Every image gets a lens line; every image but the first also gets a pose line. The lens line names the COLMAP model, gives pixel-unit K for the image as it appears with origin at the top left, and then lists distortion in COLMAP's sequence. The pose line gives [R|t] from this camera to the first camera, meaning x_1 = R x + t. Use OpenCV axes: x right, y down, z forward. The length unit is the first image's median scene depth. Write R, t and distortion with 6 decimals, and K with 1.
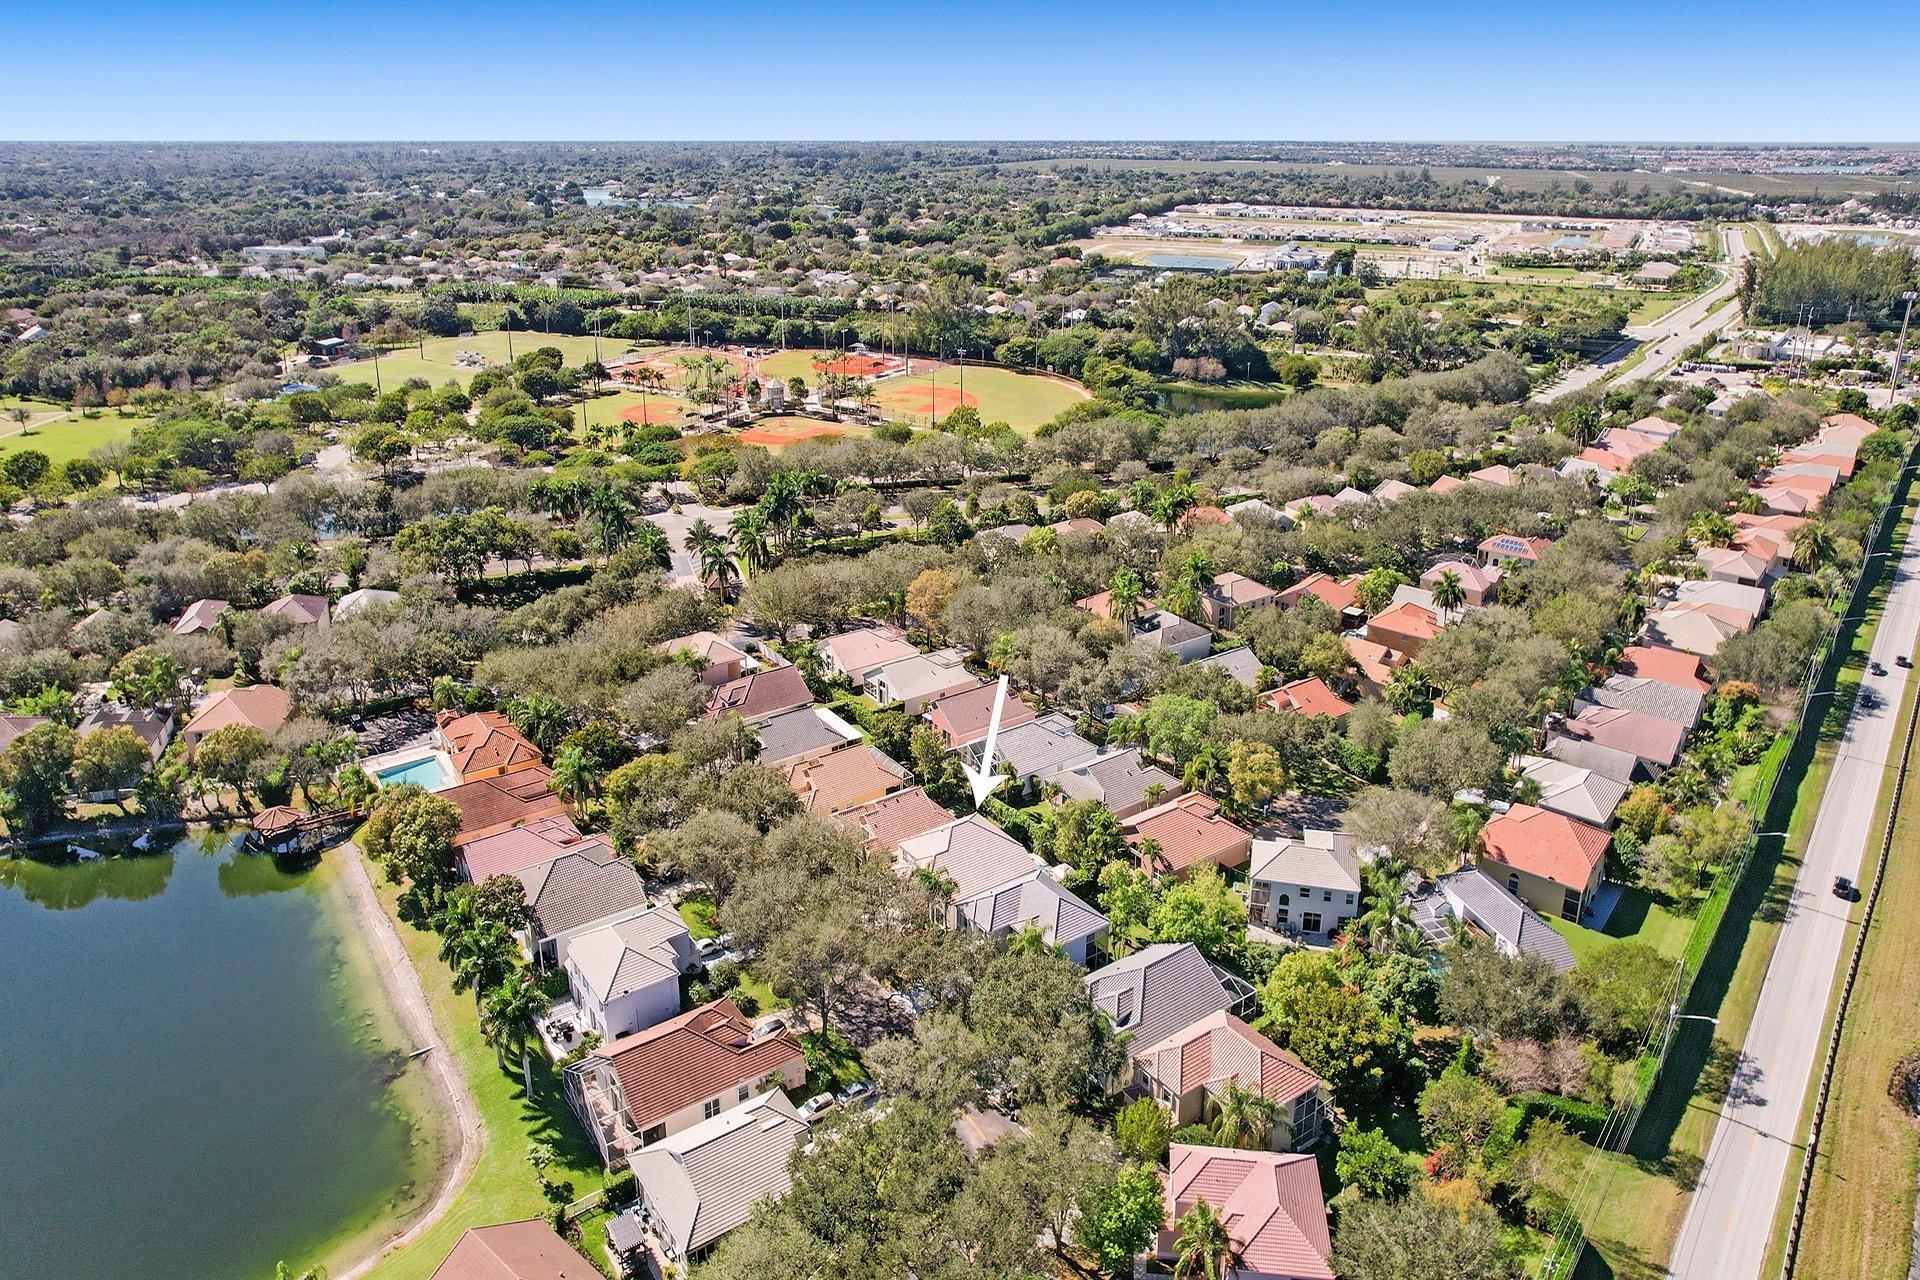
lens RADIAL K [[1192.4, 0, 960.0], [0, 1192.4, 640.0], [0, 0, 1]] dist [-0.061813, 0.045219]
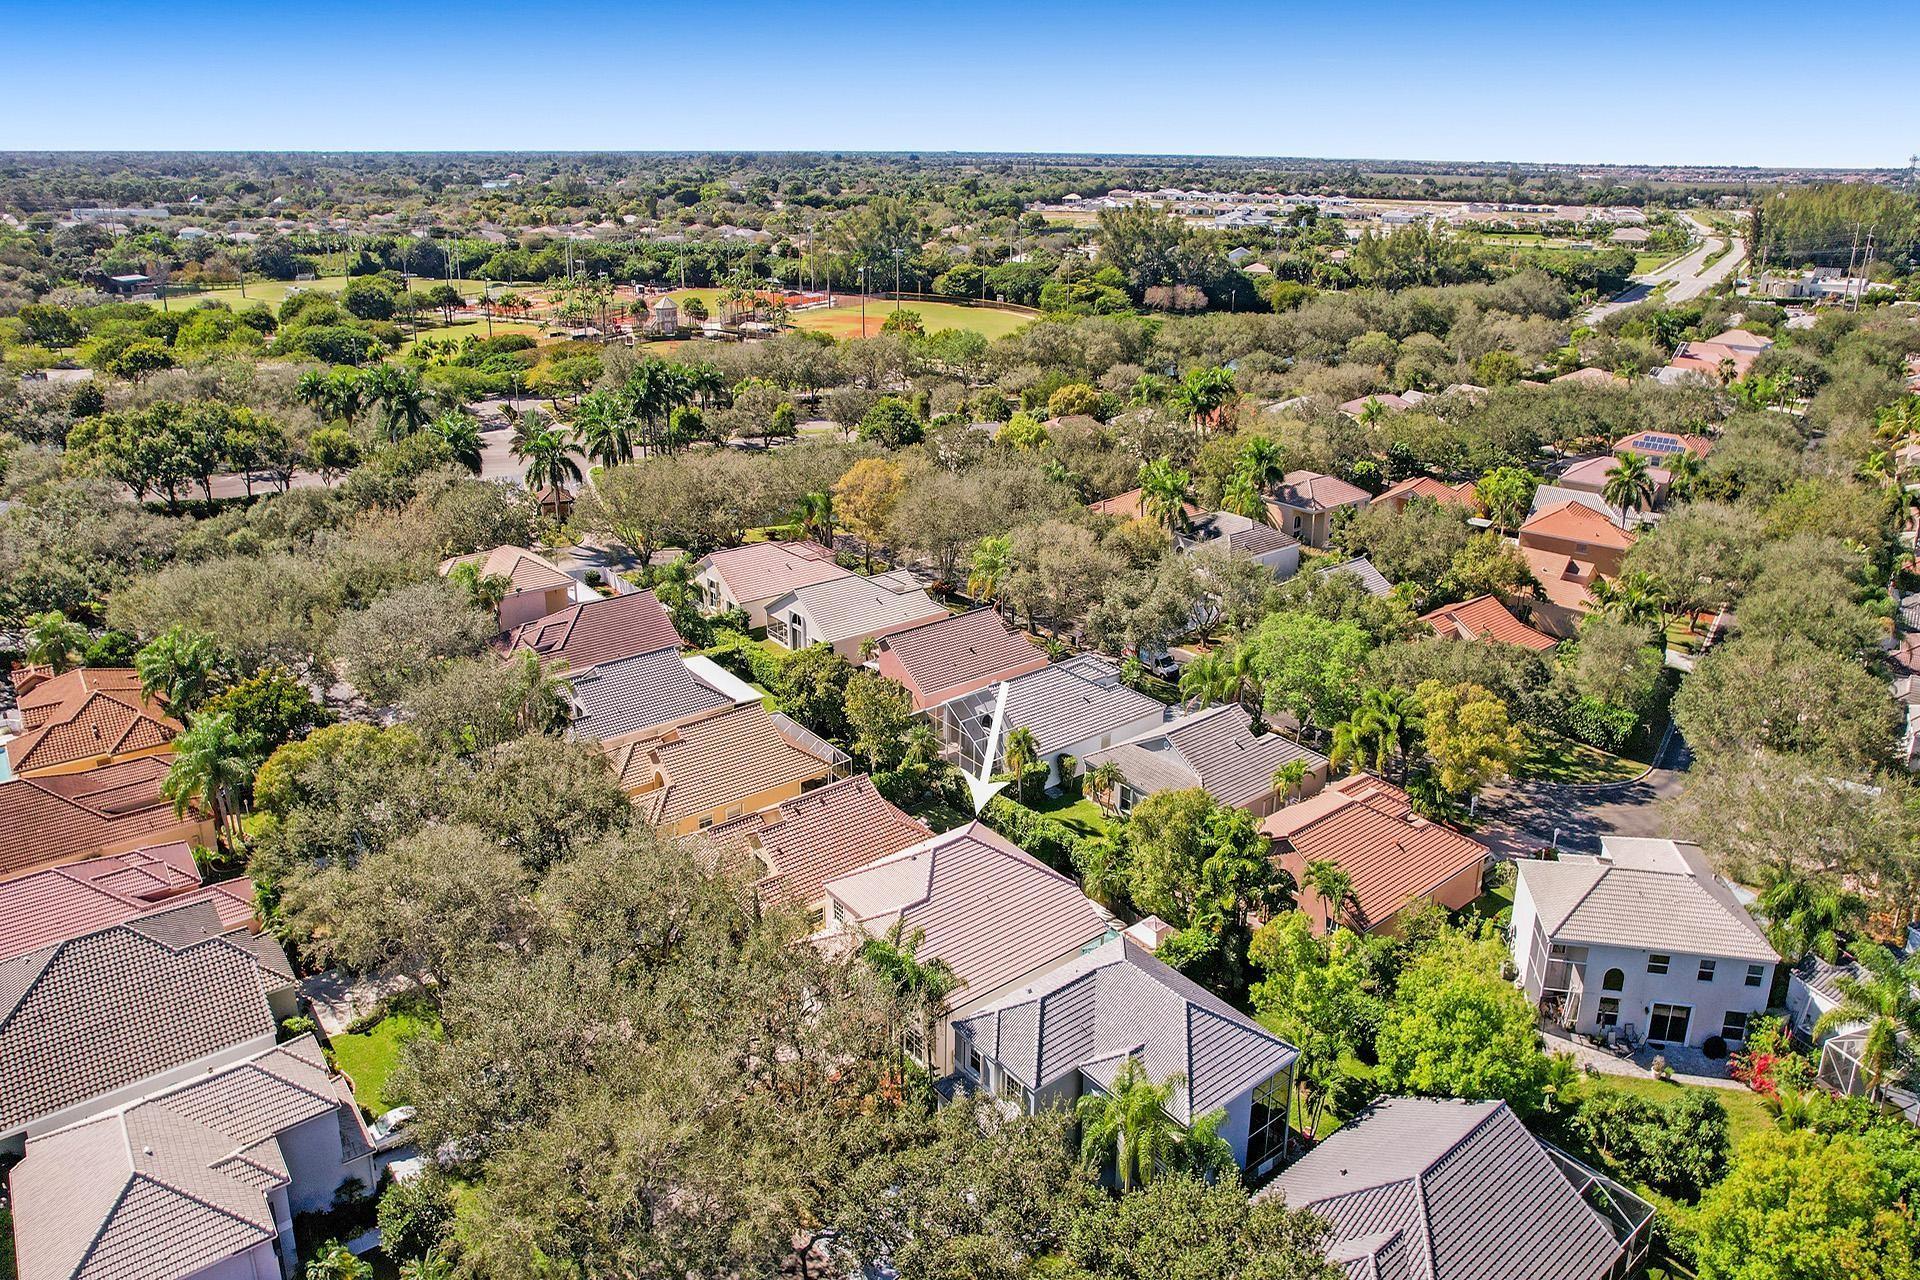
lens RADIAL K [[1192.4, 0, 960.0], [0, 1192.4, 640.0], [0, 0, 1]] dist [-0.061813, 0.045219]
pose [[0.997950, -0.014357, 0.062367, -0.018727], [0.015311, 0.999773, -0.014844, 0.056971], [-0.062140, 0.015769, 0.997943, 0.371255]]
